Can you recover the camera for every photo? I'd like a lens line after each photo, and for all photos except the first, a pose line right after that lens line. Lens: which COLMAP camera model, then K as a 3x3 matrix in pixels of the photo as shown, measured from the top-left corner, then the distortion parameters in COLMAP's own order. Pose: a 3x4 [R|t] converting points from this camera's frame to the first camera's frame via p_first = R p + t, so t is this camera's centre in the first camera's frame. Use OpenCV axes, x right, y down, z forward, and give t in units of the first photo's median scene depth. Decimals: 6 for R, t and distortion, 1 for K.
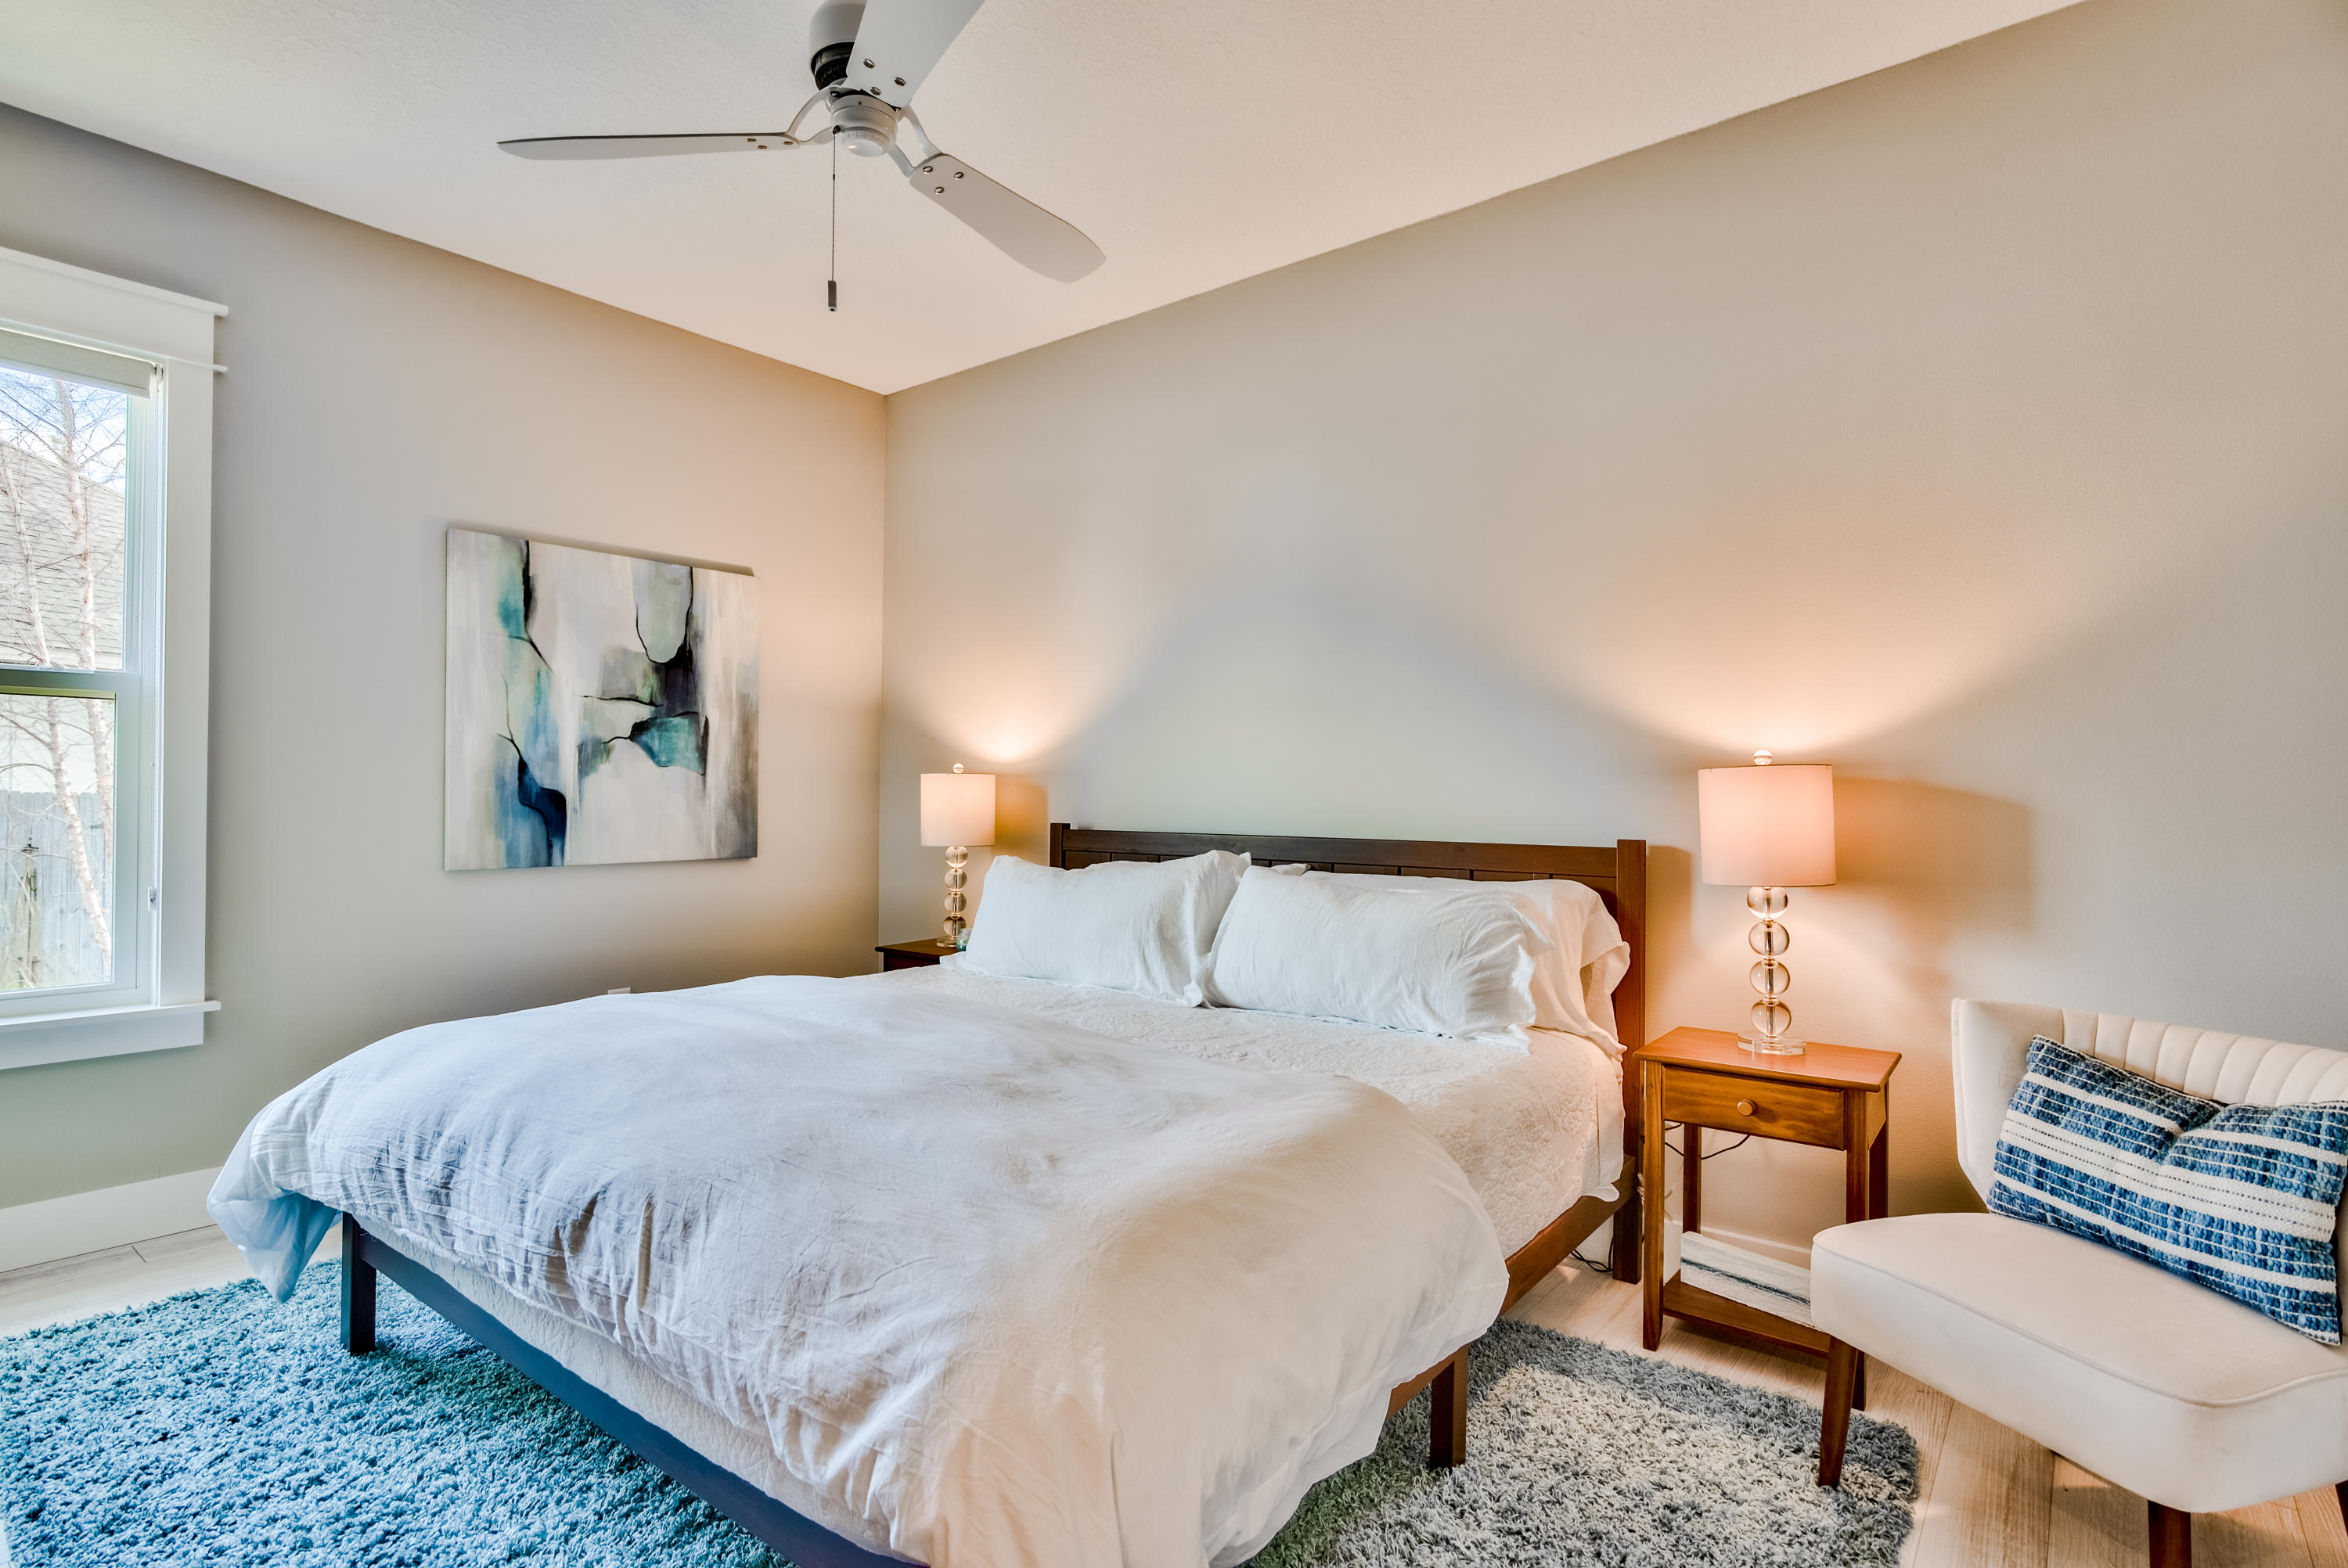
lens RADIAL K [[1162.7, 0, 1173.5], [0, 1162.7, 761.5], [0, 0, 1]] dist [-0.002750, -0.000132]
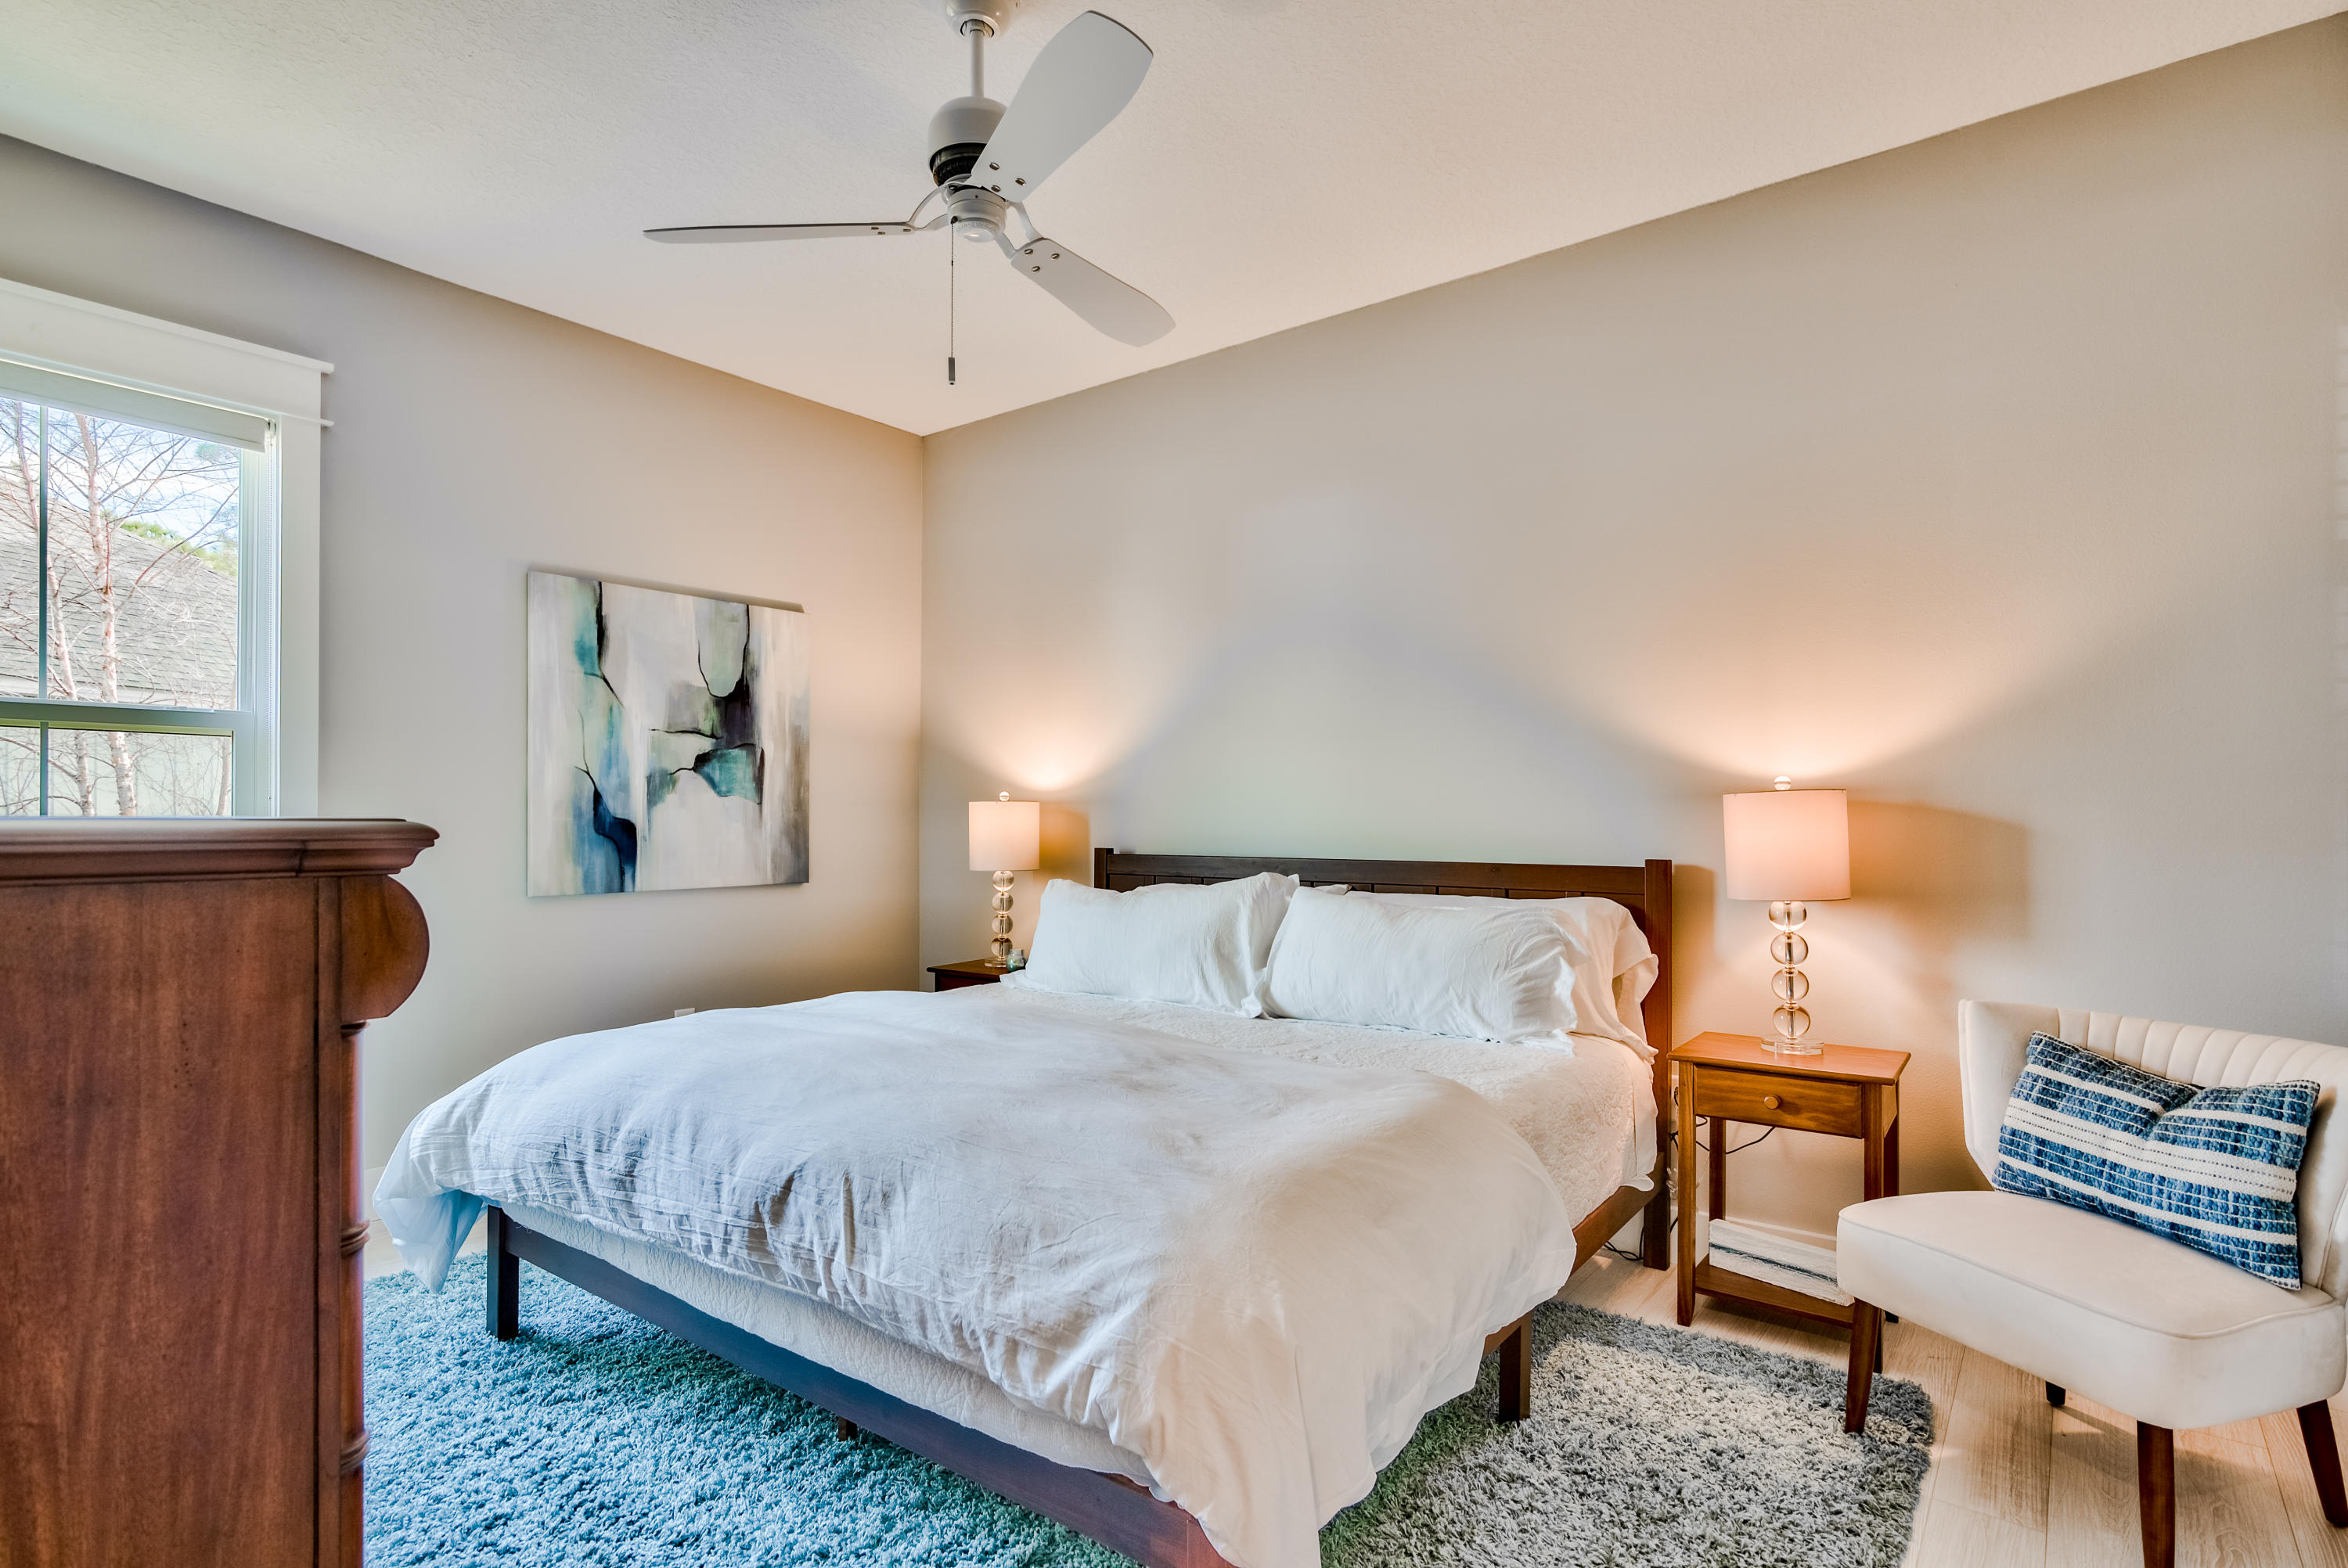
lens RADIAL K [[1182.0, 0, 1162.1], [0, 1182.0, 788.0], [0, 0, 1]] dist [-0.001970, -0.000473]
pose [[0.999917, -0.005744, 0.011543, -0.108979], [0.005725, 0.999982, 0.001657, -0.004951], [-0.011552, -0.001591, 0.999932, -0.126418]]
